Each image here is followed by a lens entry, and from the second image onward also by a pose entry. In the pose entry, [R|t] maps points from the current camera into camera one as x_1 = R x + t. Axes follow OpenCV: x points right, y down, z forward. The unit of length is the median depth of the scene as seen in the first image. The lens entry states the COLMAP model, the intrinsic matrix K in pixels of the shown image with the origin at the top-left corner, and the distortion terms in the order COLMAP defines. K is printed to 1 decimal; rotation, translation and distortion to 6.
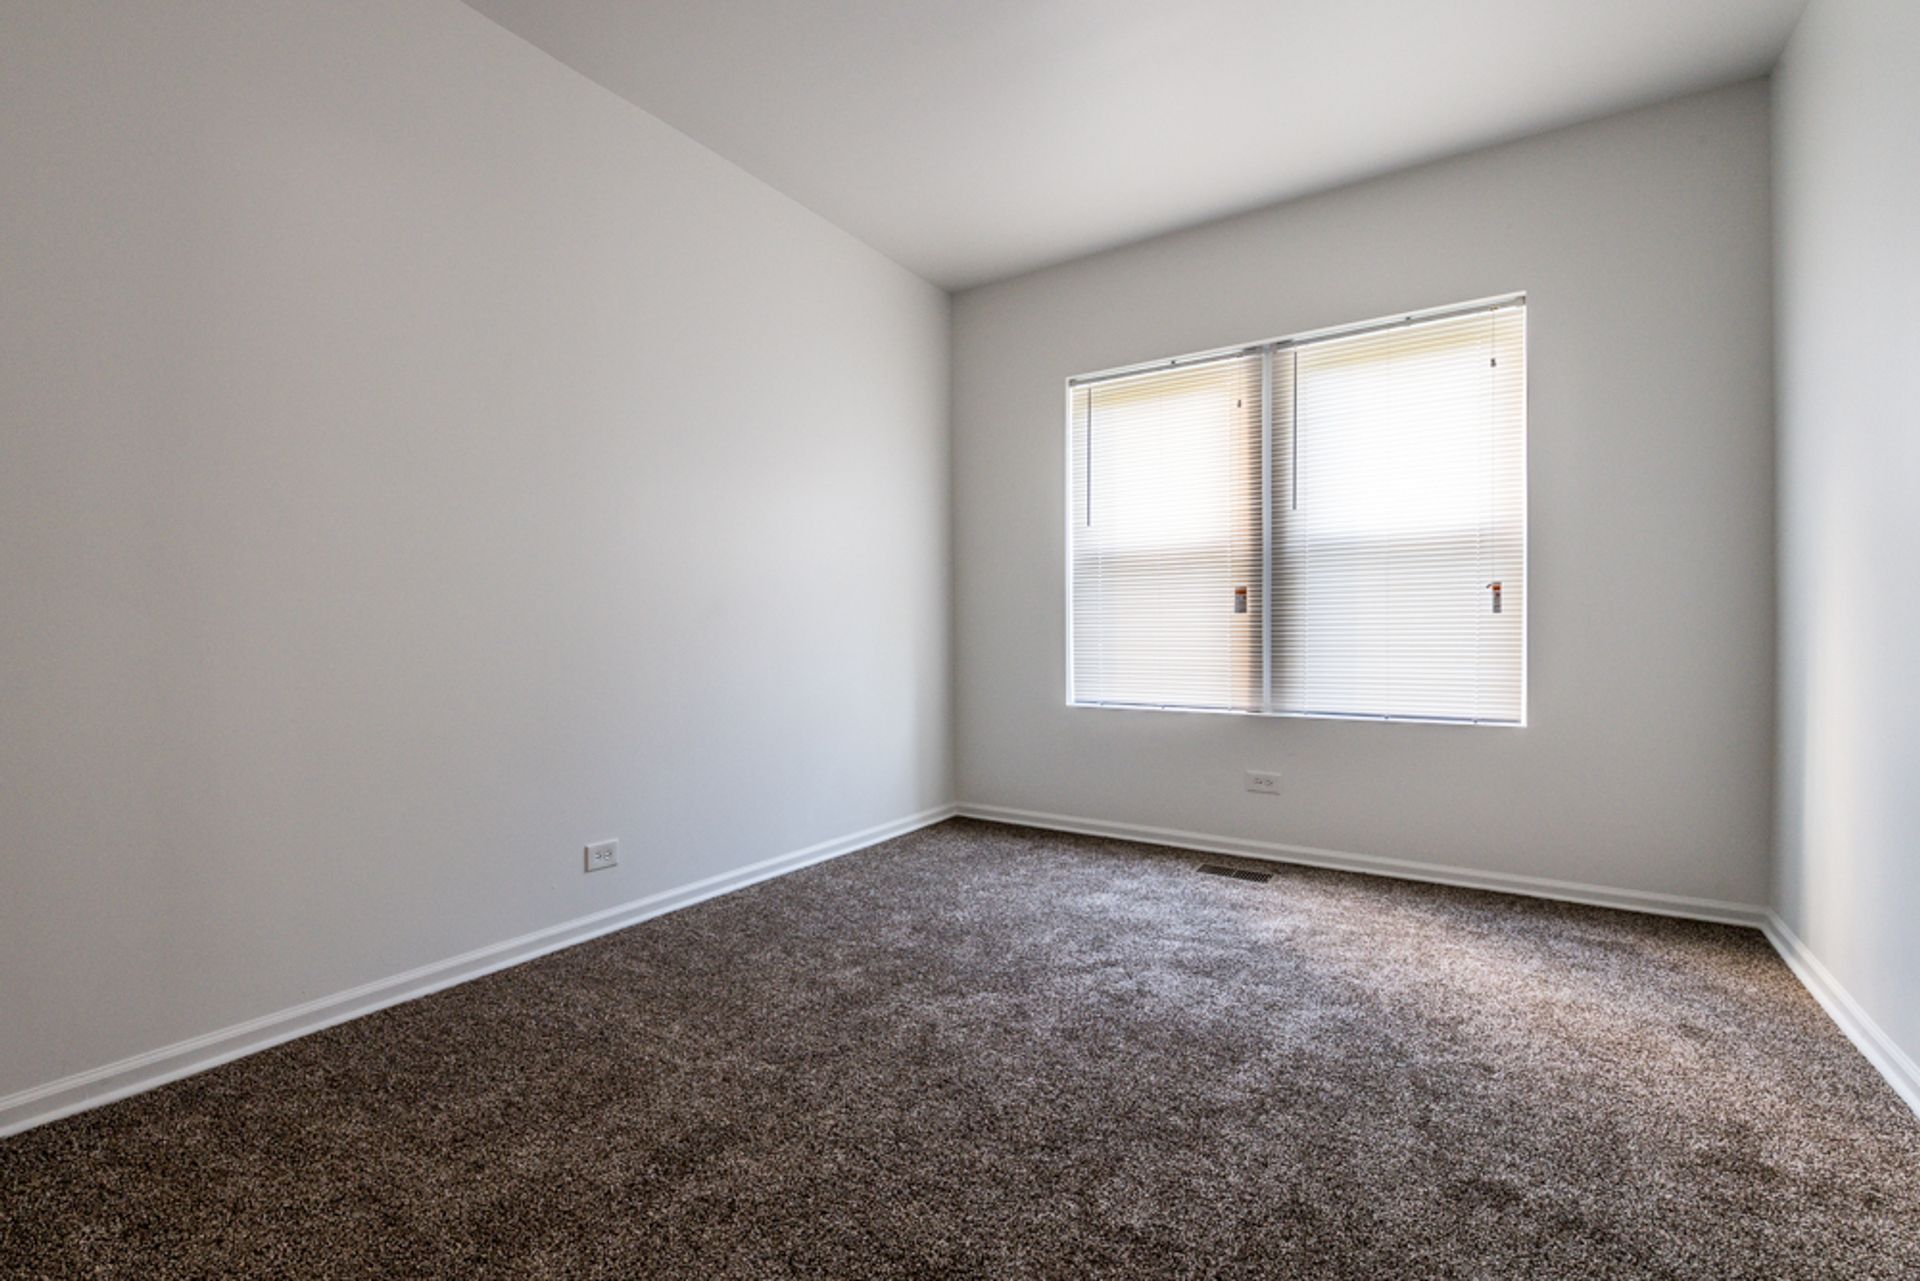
lens RADIAL K [[764.3, 0, 960.0], [0, 764.3, 640.5], [0, 0, 1]] dist [-0.000236, -0.002773]
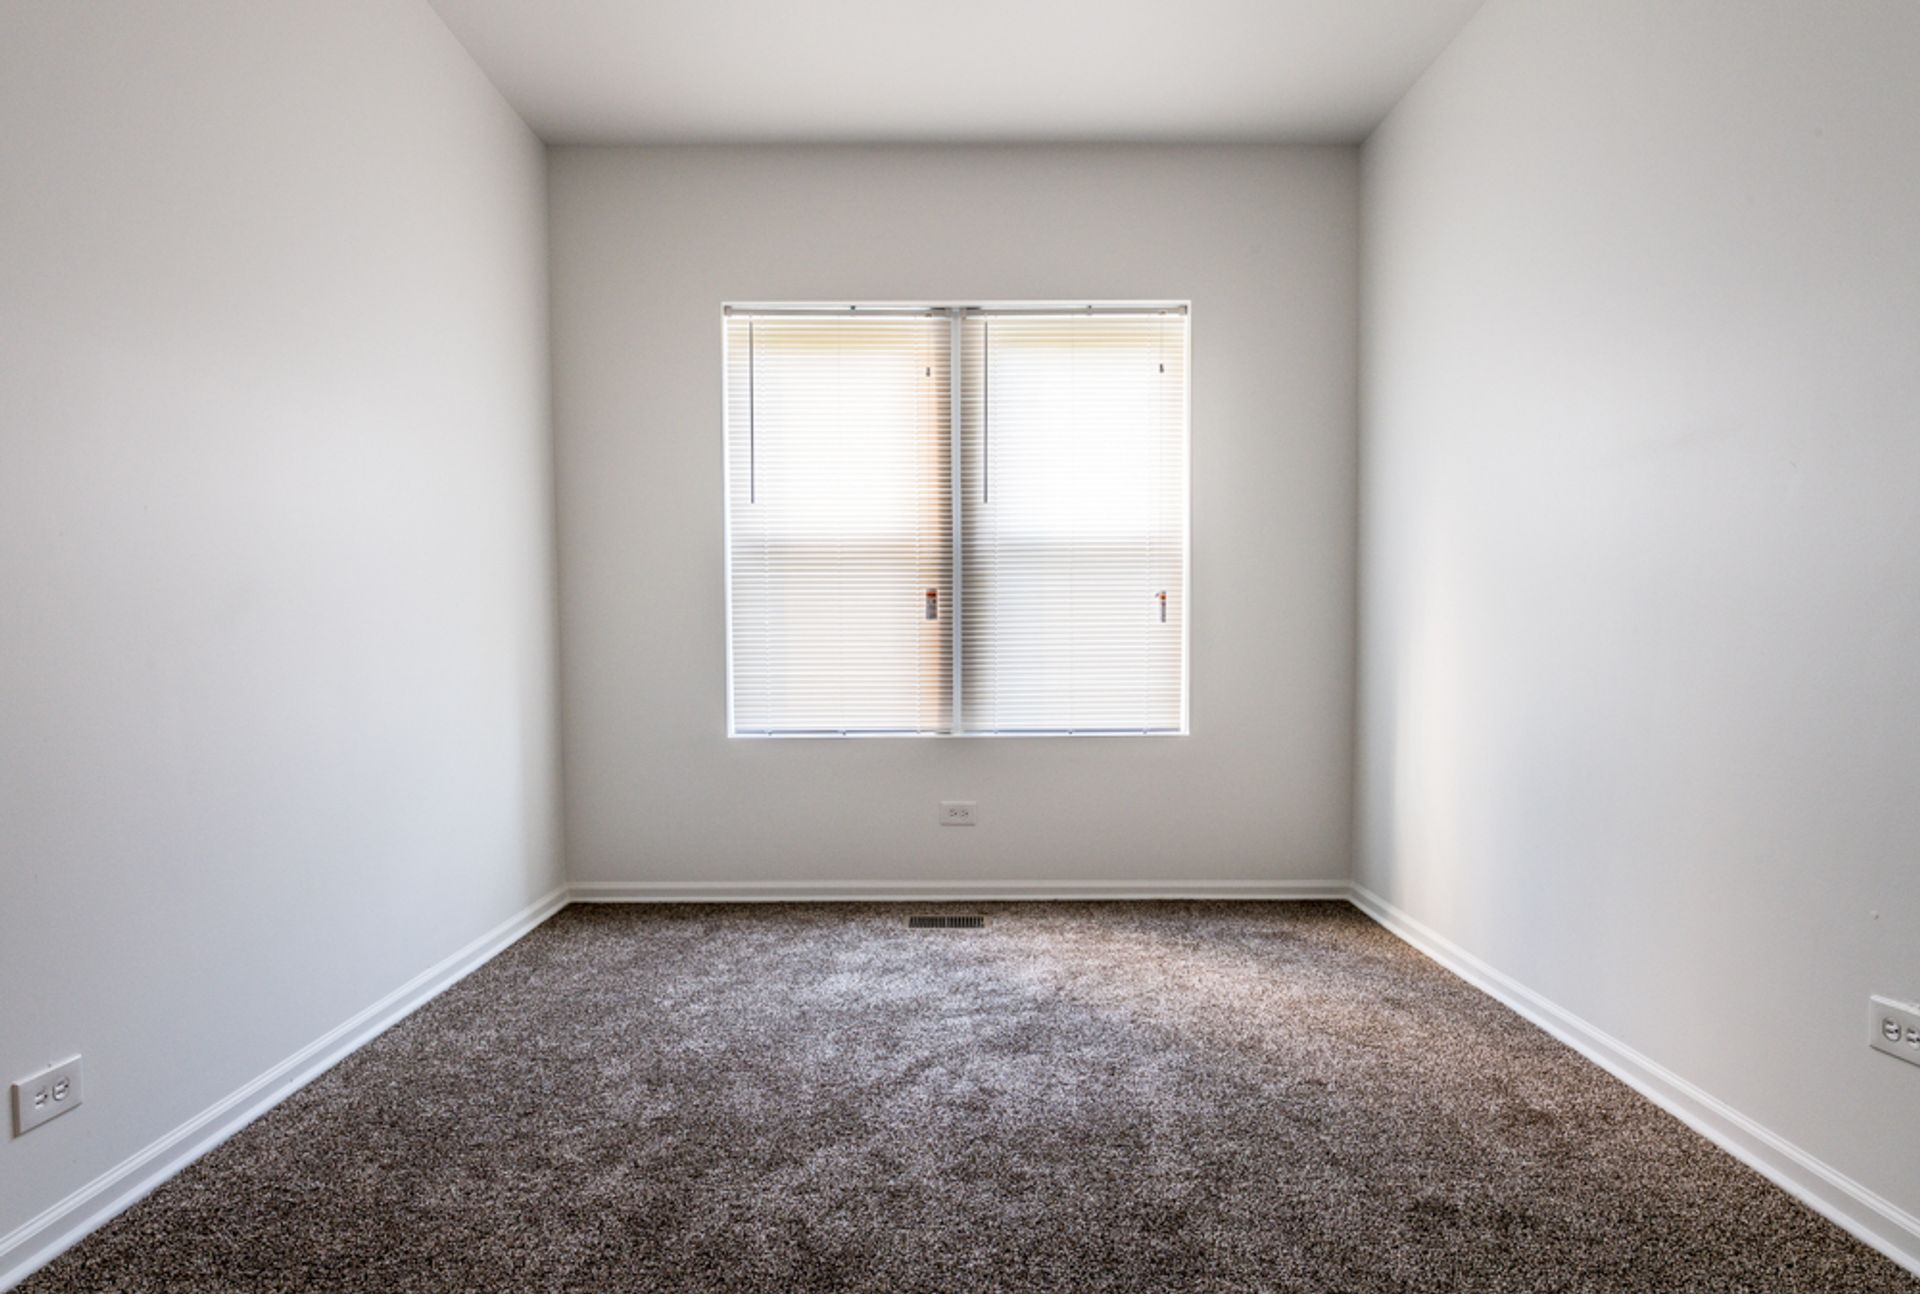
lens RADIAL K [[918.3, 0, 959.4], [0, 918.3, 678.1], [0, 0, 1]] dist [0.015688, -0.008842]
pose [[0.857187, -0.020076, 0.514613, -0.172230], [0.005418, 0.999536, 0.029970, -0.000955], [-0.514976, -0.022902, 0.856899, 0.124922]]
